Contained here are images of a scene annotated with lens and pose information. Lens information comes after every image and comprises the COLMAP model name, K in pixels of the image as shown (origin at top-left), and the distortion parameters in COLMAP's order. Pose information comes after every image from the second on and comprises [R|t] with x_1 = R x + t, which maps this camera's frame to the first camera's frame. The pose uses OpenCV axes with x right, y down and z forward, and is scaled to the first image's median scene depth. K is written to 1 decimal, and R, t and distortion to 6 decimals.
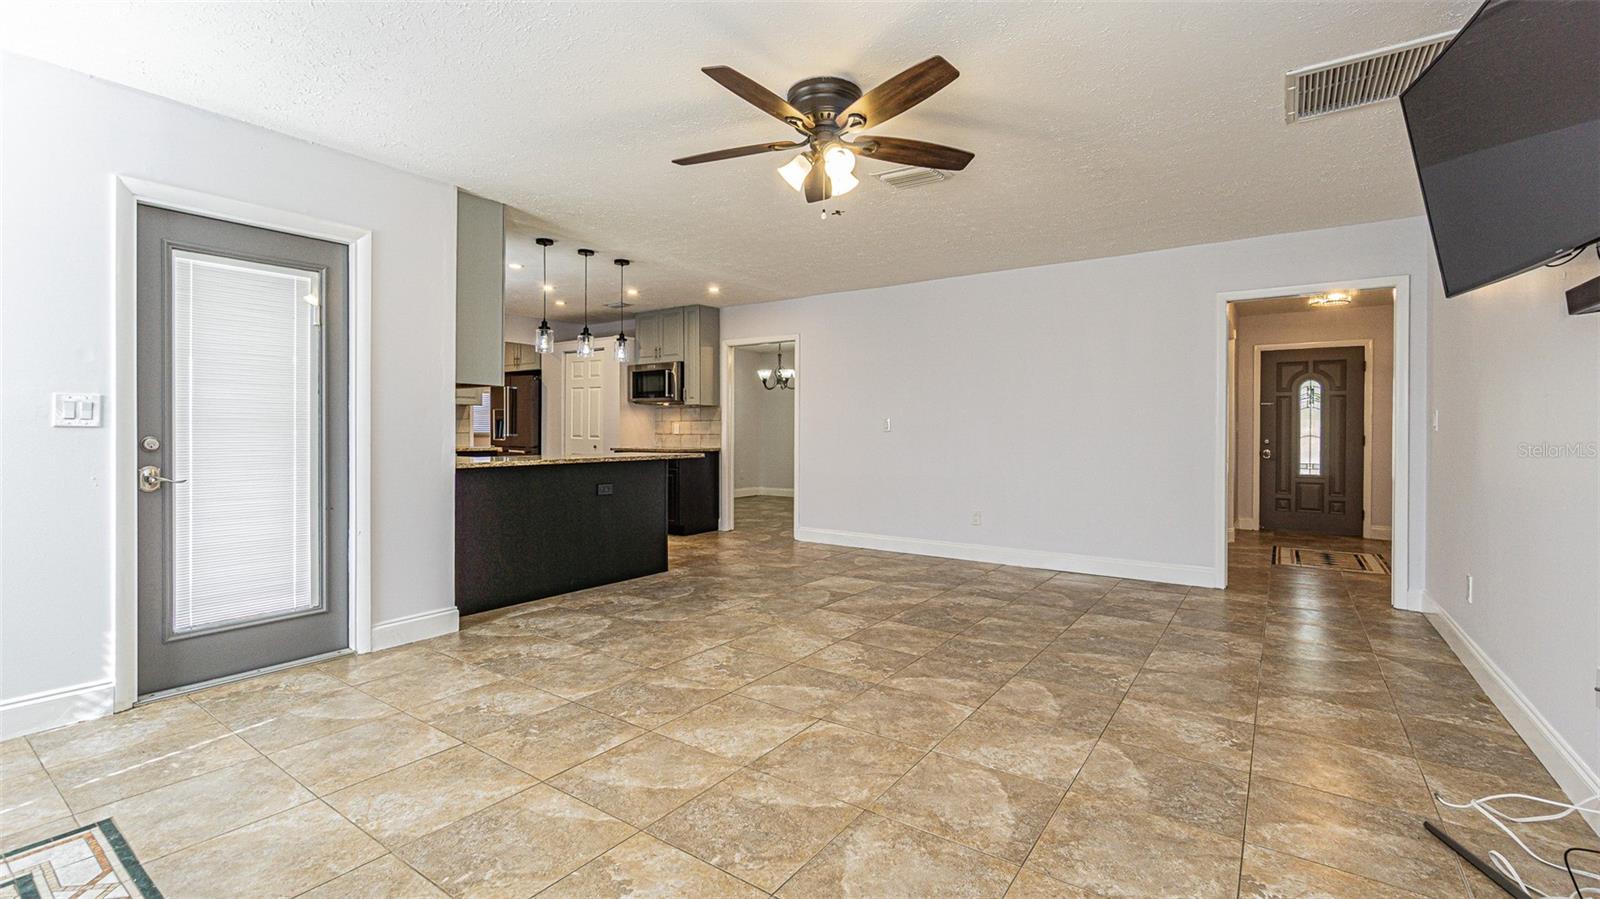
lens RADIAL K [[688.7, 0, 791.7], [0, 688.7, 436.9], [0, 0, 1]] dist [0.000261, -0.000485]
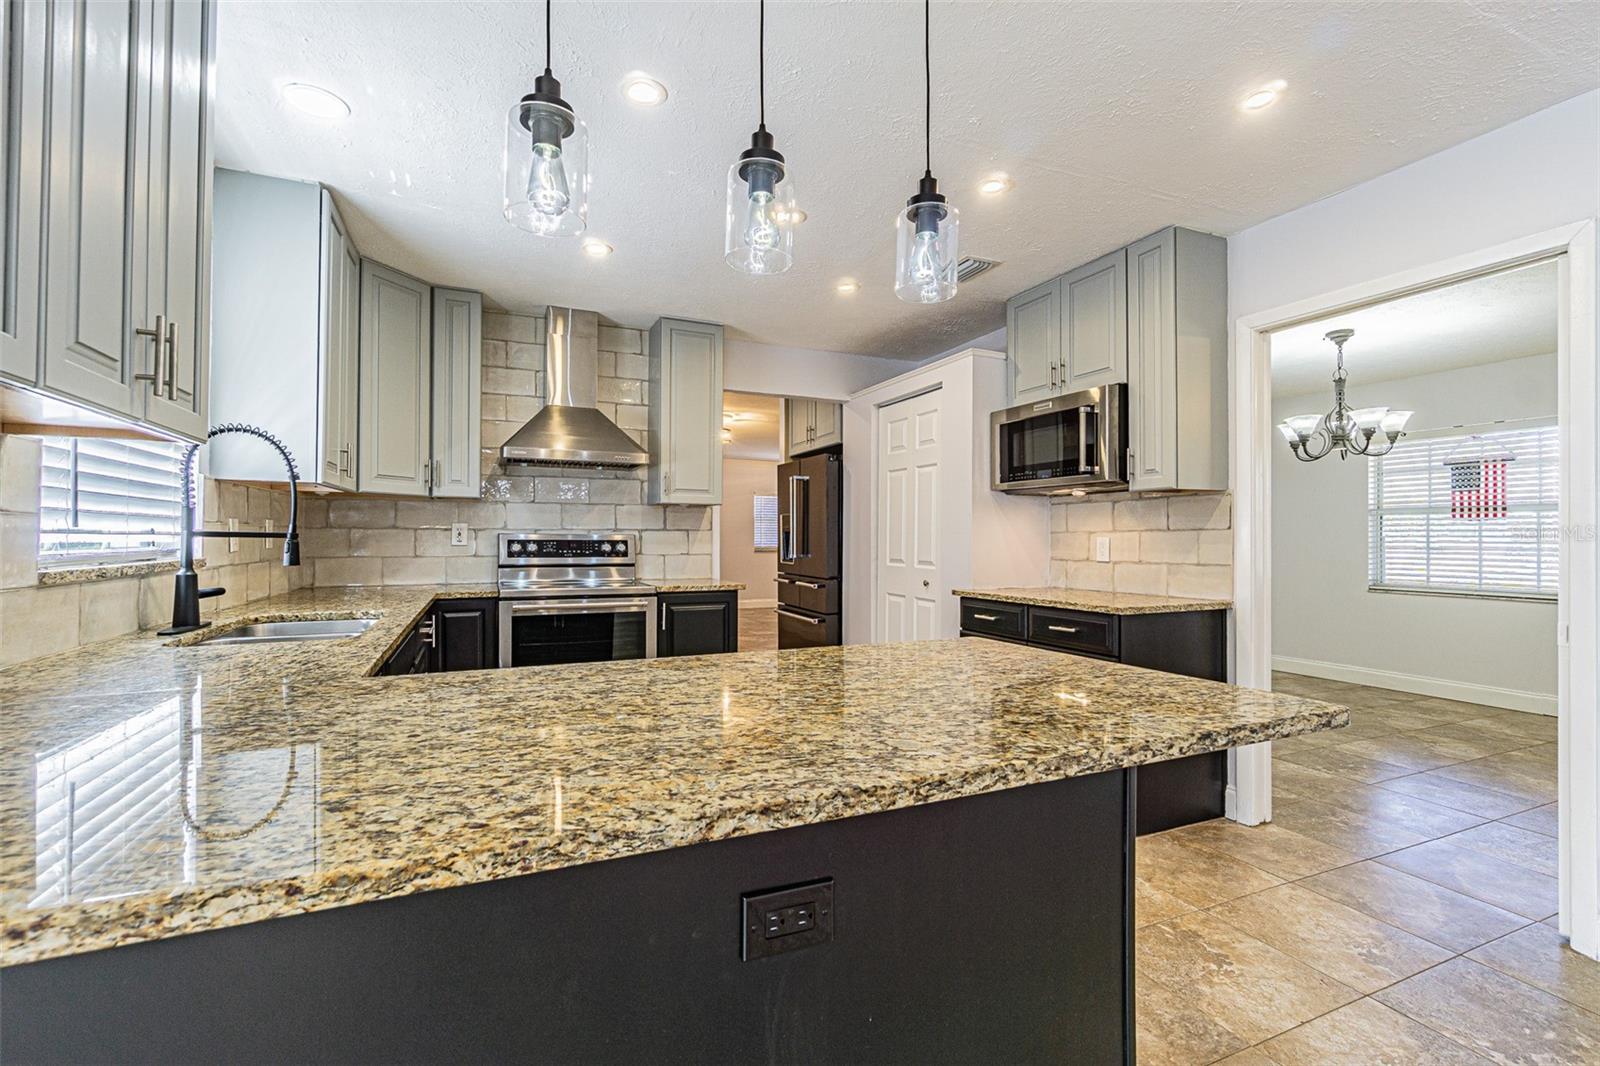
lens RADIAL K [[698.3, 0, 798.1], [0, 698.3, 540.1], [0, 0, 1]] dist [-0.017141, 0.000138]
pose [[0.865578, -0.000935, -0.500773, -0.120623], [-0.004438, 0.999945, -0.009537, -0.013003], [0.500754, 0.010478, 0.865526, 0.555072]]
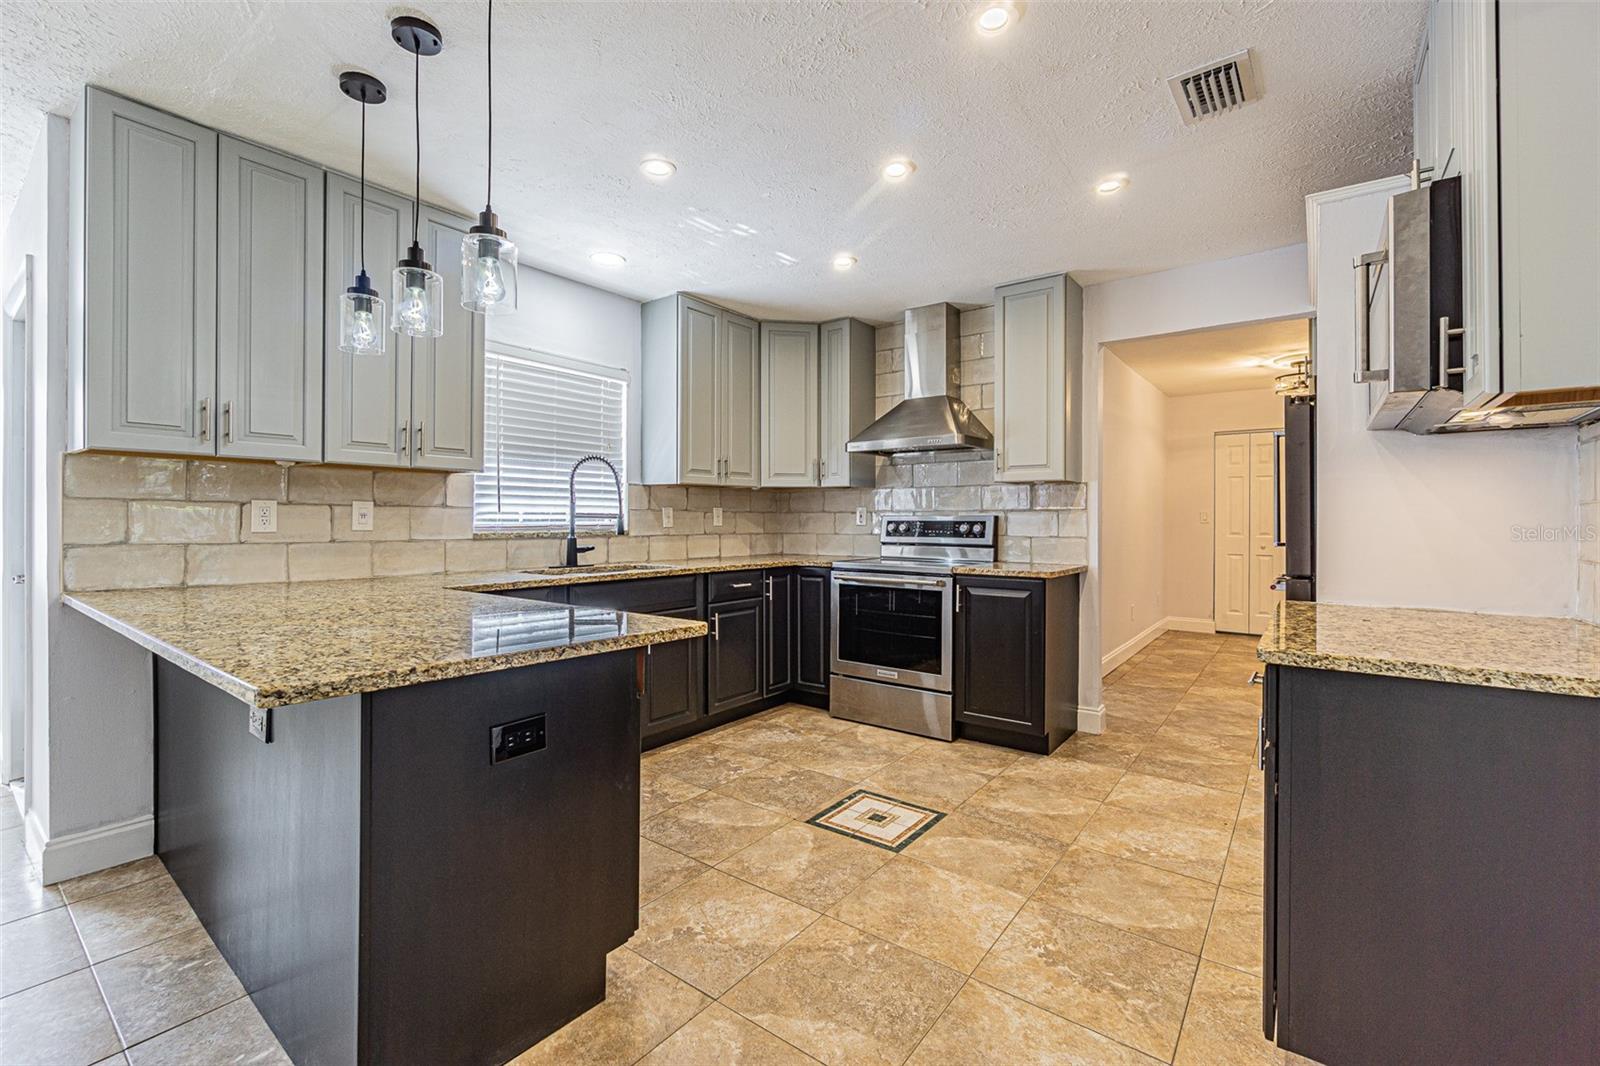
lens RADIAL K [[685.4, 0, 792.8], [0, 685.4, 519.8], [0, 0, 1]] dist [-0.001941, 0.000137]
pose [[-0.032731, -0.006268, -0.999445, 0.029043], [-0.012515, 0.999905, -0.005861, -0.013572], [0.999386, 0.012317, -0.032806, 0.832965]]
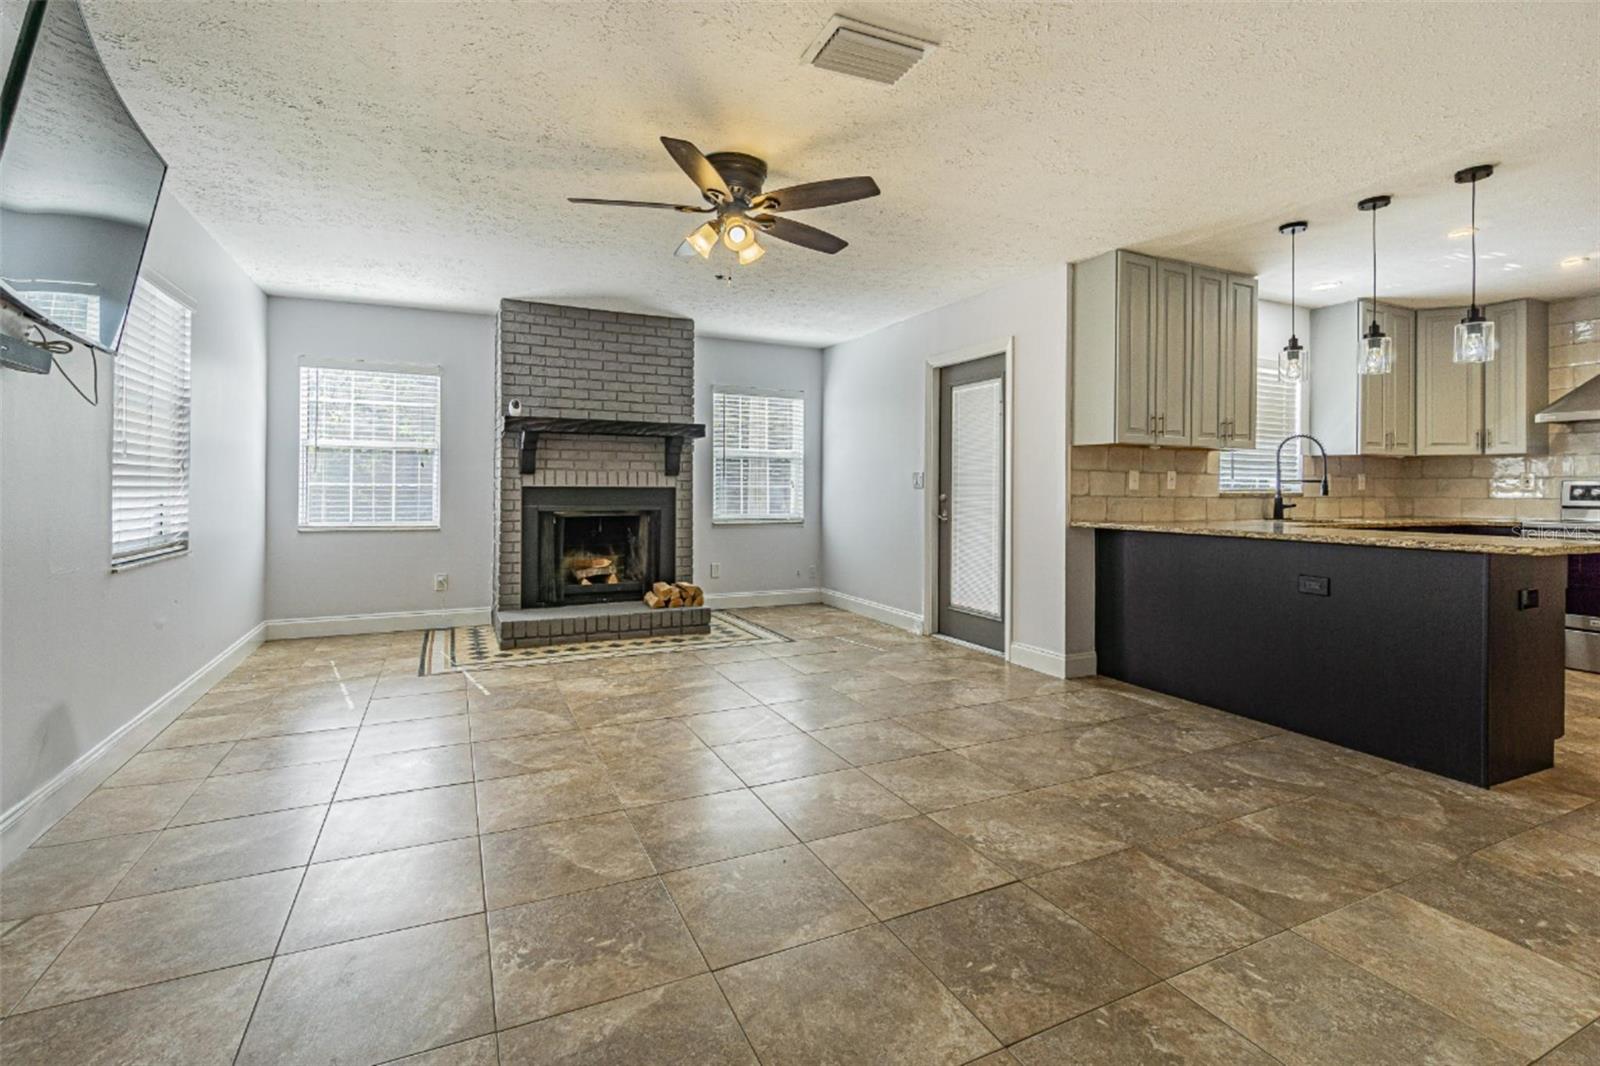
lens RADIAL K [[724.3, 0, 796.2], [0, 724.3, 481.7], [0, 0, 1]] dist [0.000977, 0.000696]
pose [[-0.483196, -0.015440, -0.875376, 0.354289], [-0.017875, 0.999810, -0.007768, -0.002949], [0.875330, 0.011894, -0.483380, 0.596778]]
